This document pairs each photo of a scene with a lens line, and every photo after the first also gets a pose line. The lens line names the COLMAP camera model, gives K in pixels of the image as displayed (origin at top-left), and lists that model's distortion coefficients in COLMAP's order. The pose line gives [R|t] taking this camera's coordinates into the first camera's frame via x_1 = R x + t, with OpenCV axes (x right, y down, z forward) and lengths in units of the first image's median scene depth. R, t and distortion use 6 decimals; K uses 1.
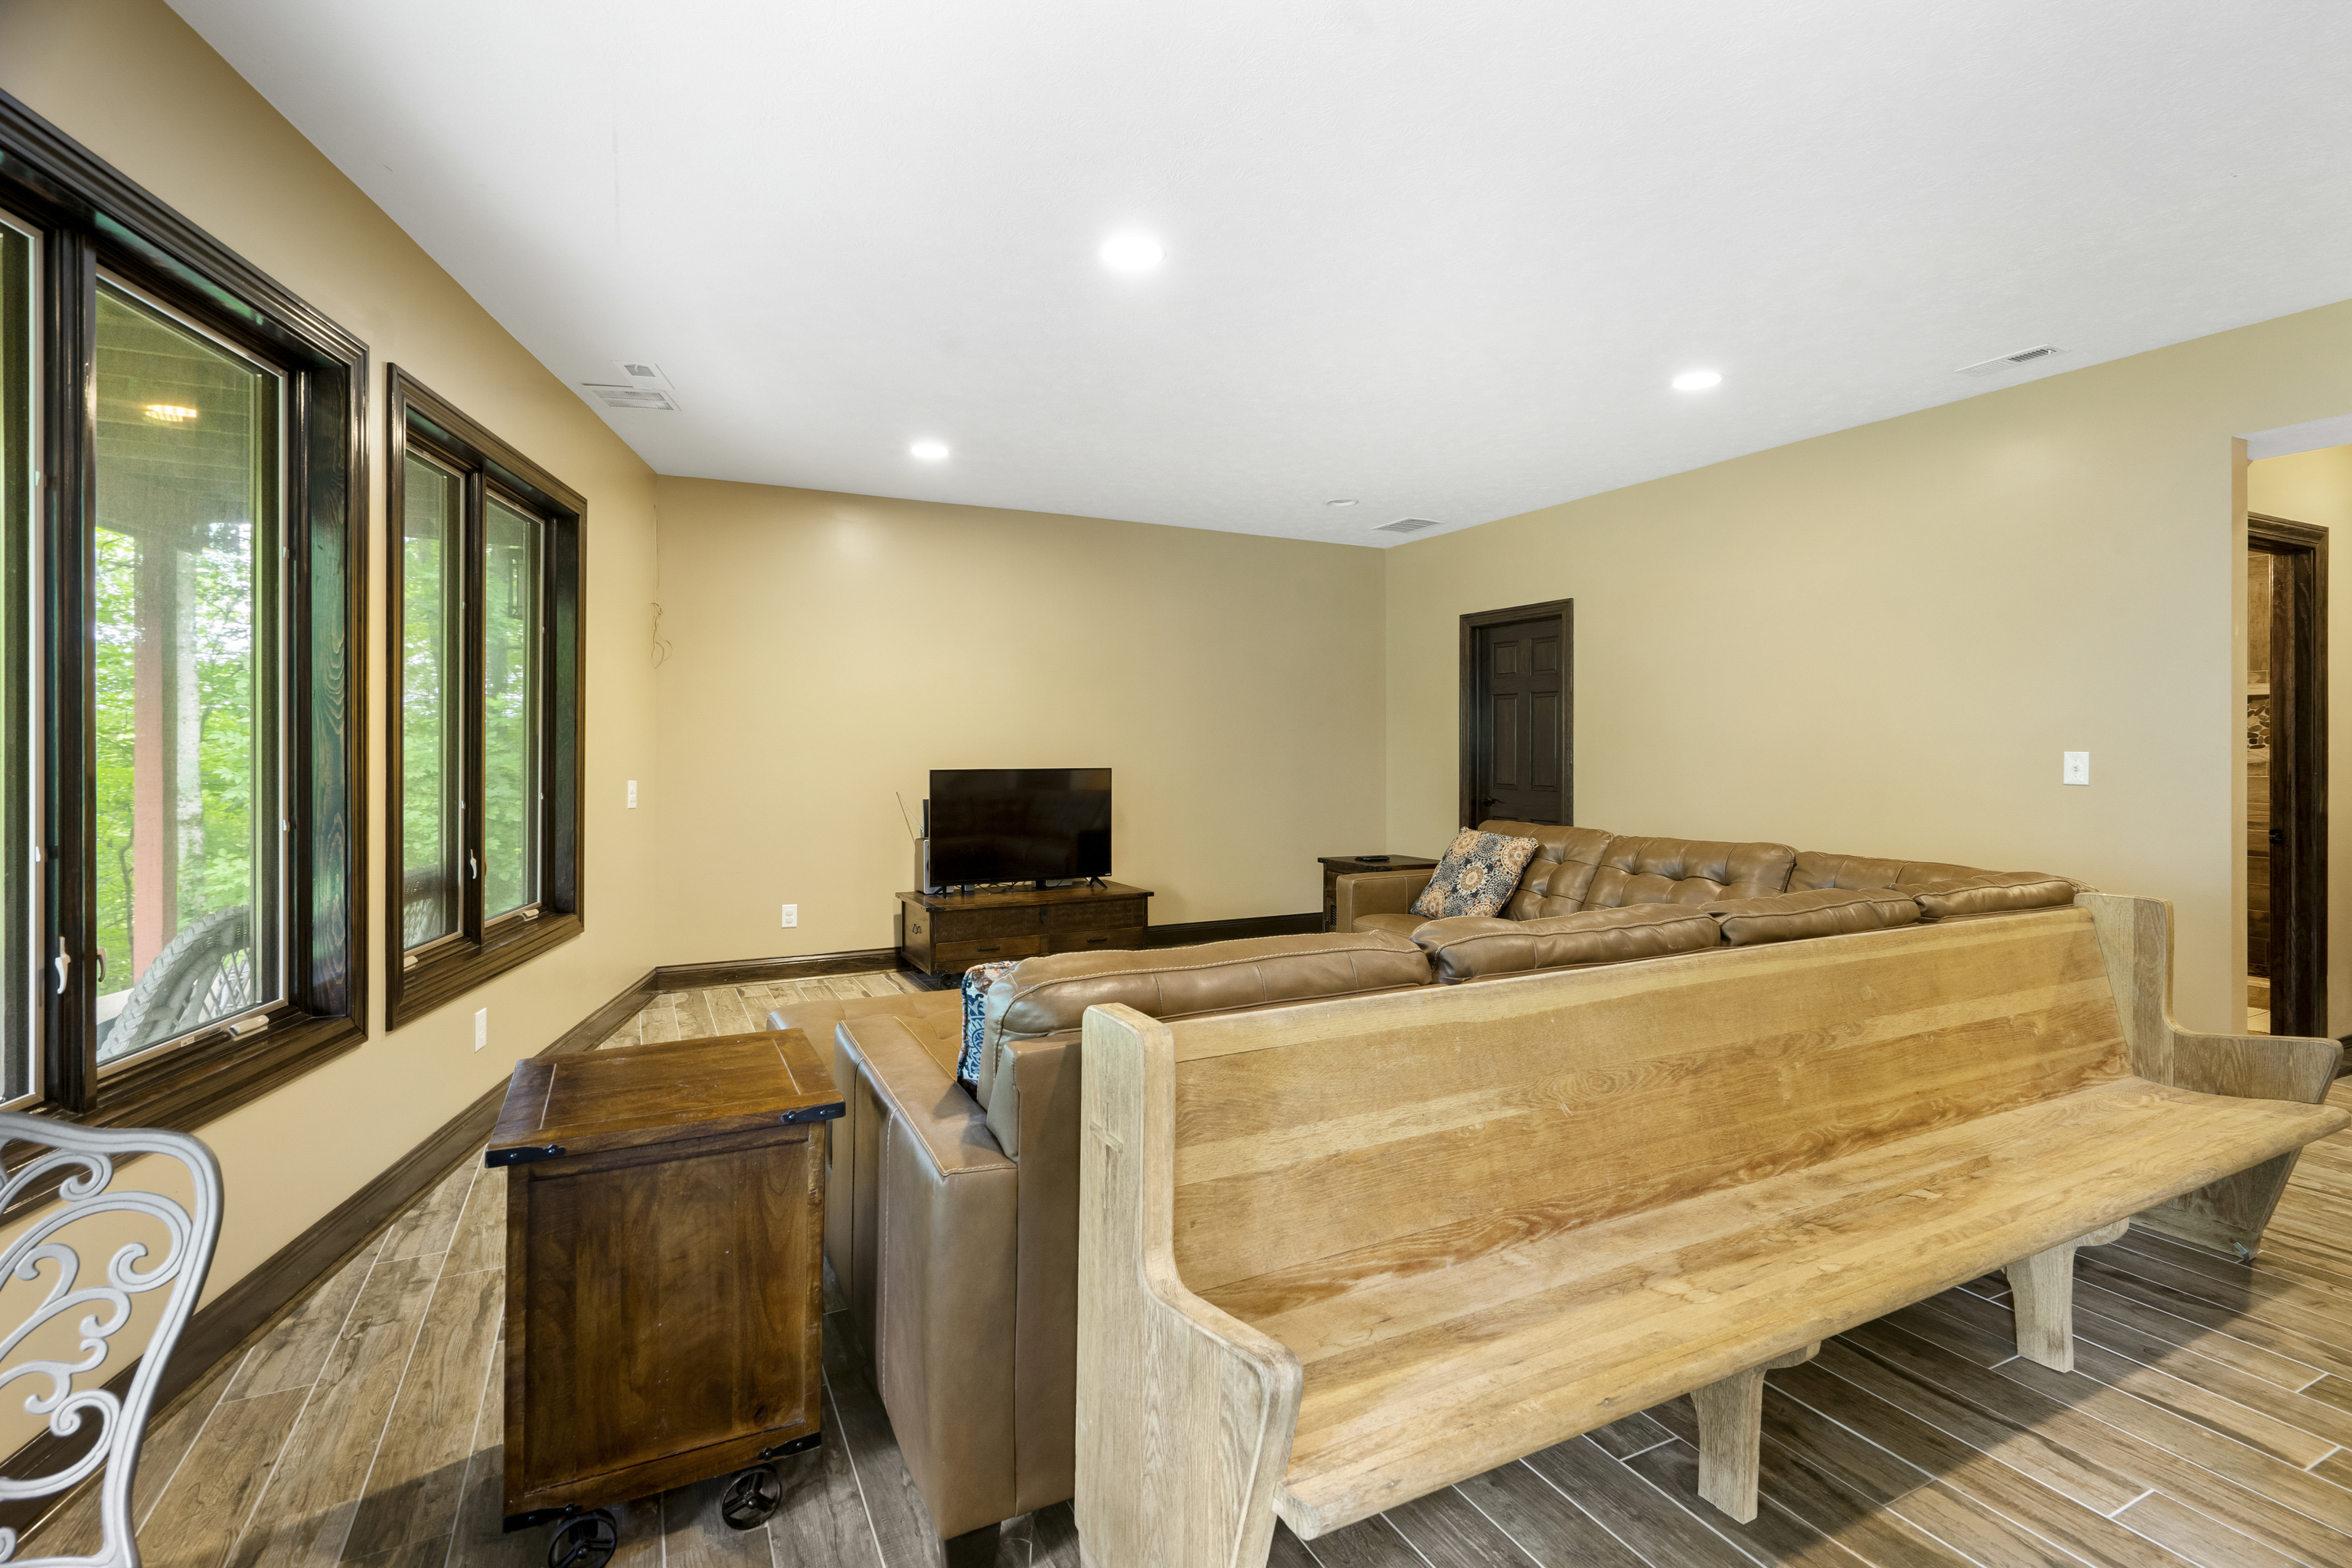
lens RADIAL K [[1081.7, 0, 1188.9], [0, 1081.7, 740.3], [0, 0, 1]] dist [0.000178, -0.000551]
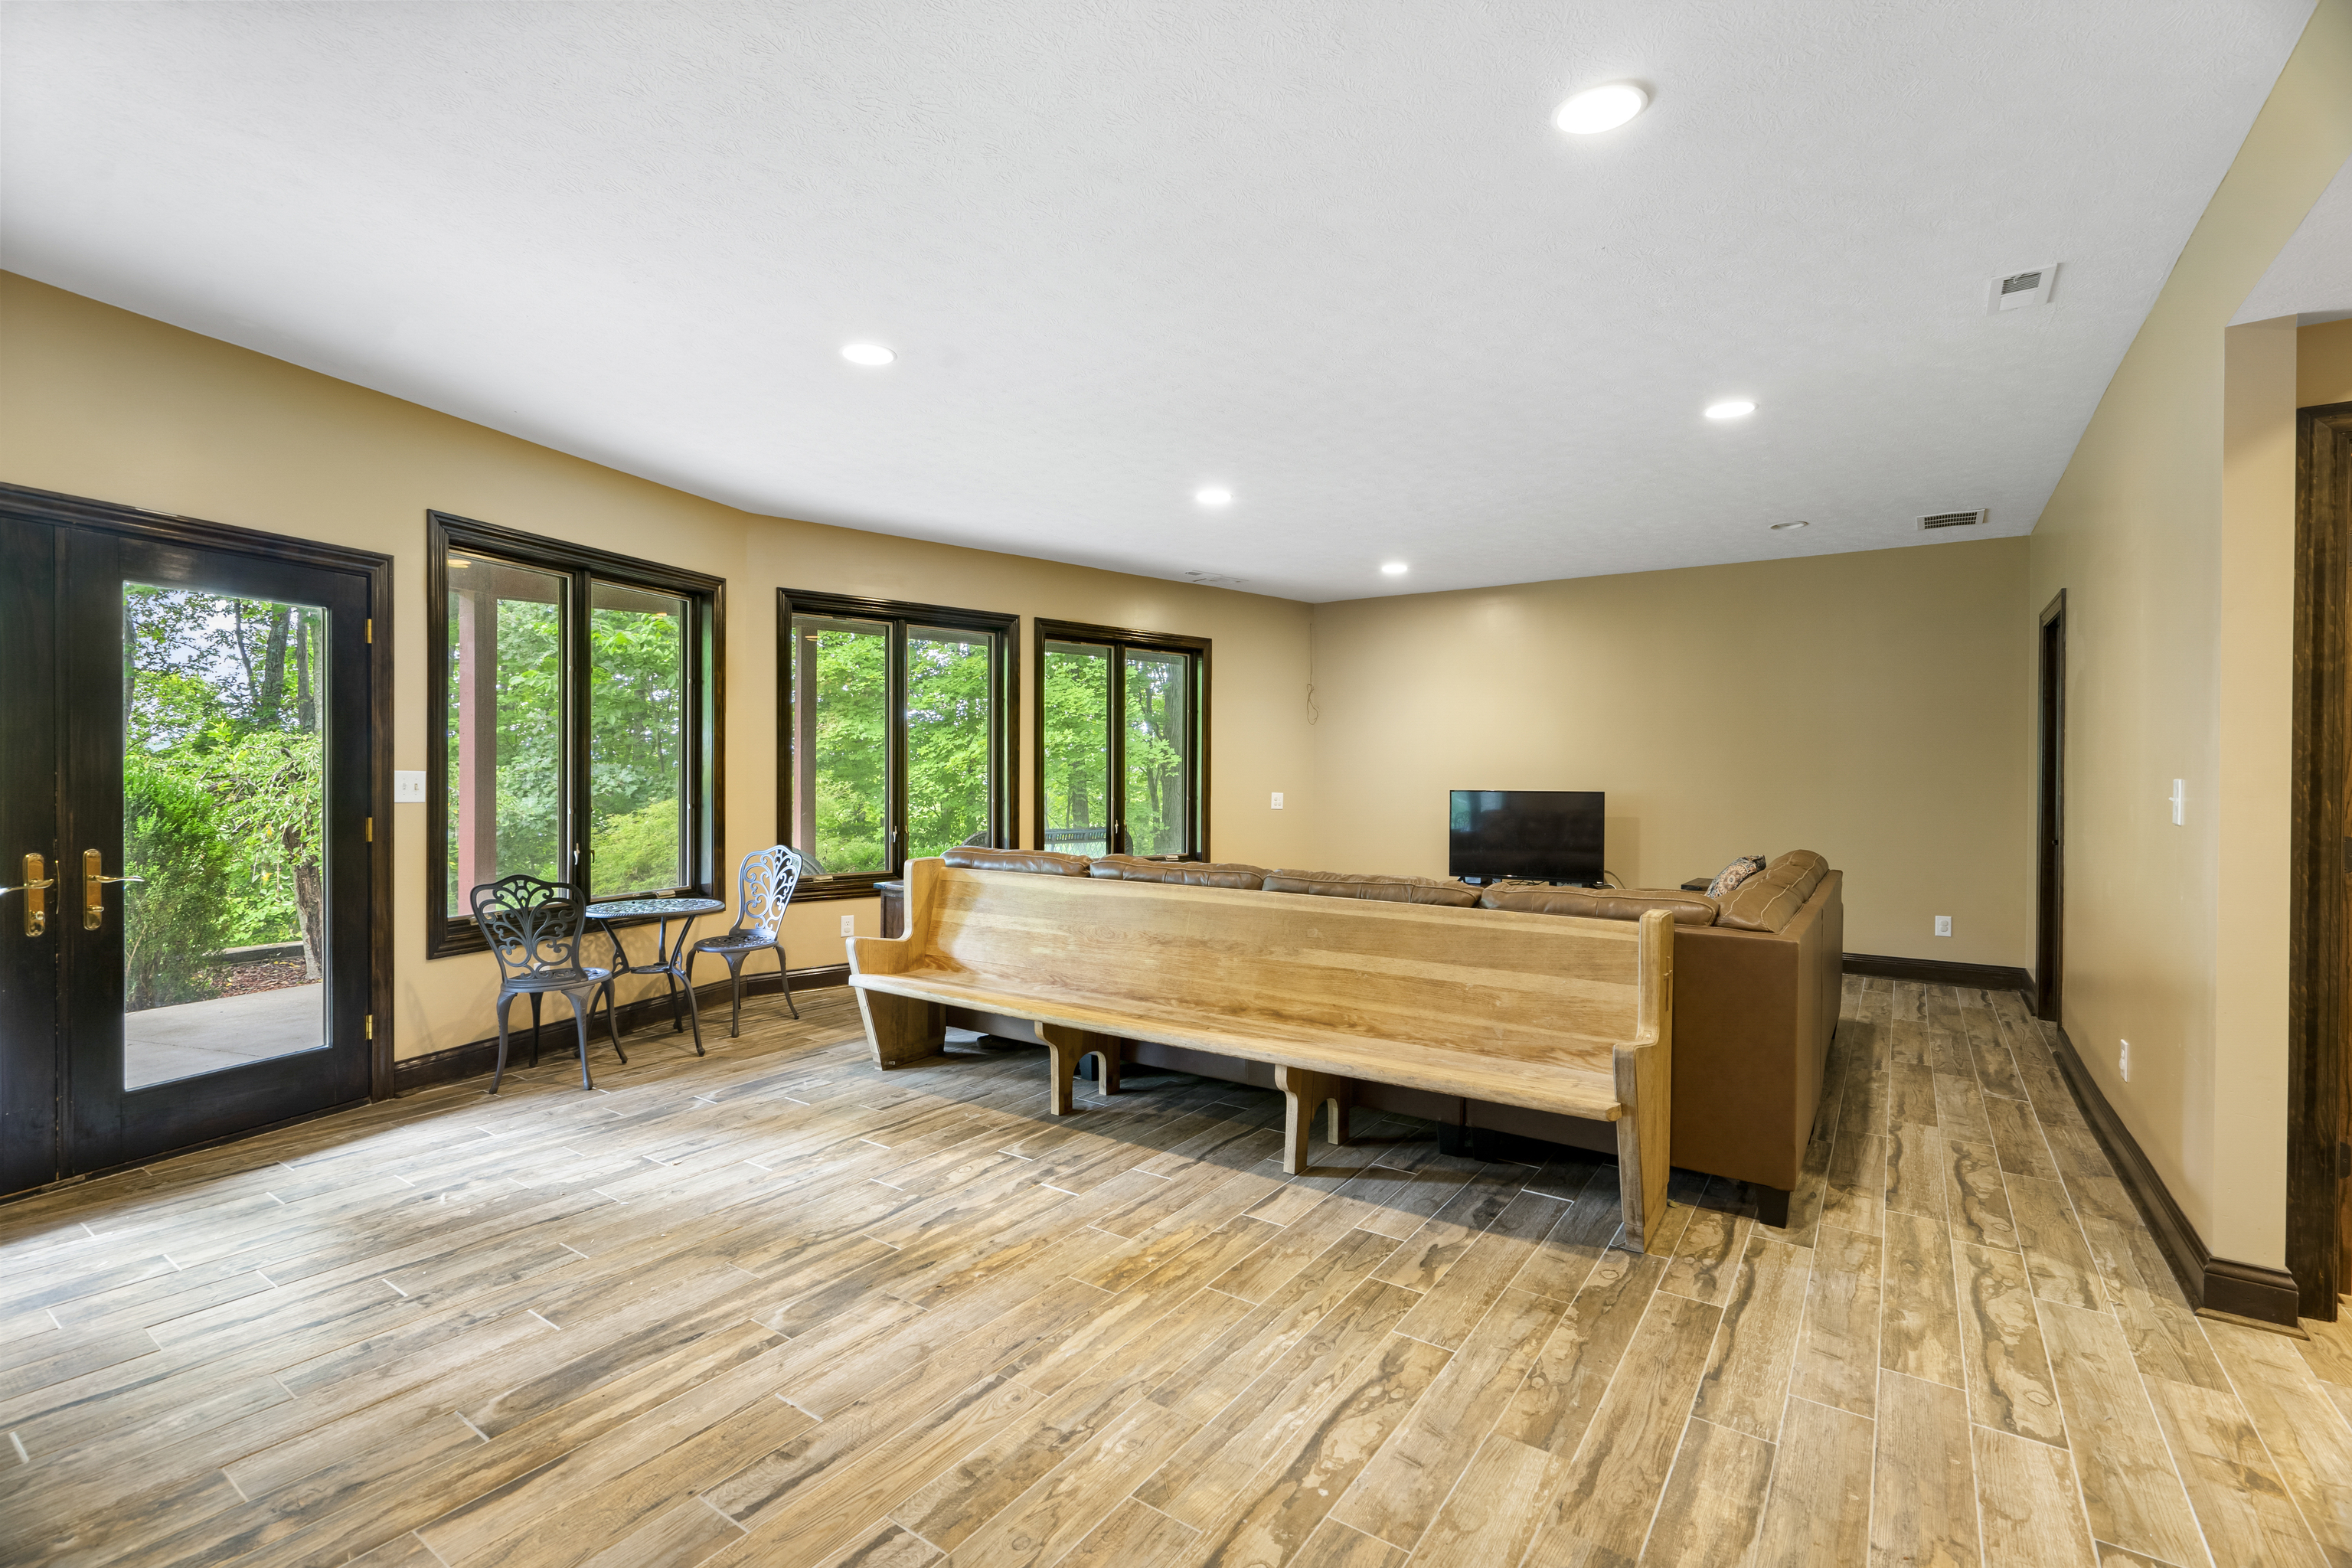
lens RADIAL K [[1081.7, 0, 1174.6], [0, 1081.7, 787.0], [0, 0, 1]] dist [0.000178, -0.000551]
pose [[0.488695, 0.015445, -0.872318, 2.011009], [-0.002174, 0.999862, 0.016485, 0.006099], [0.872452, -0.006159, 0.488661, 0.102658]]
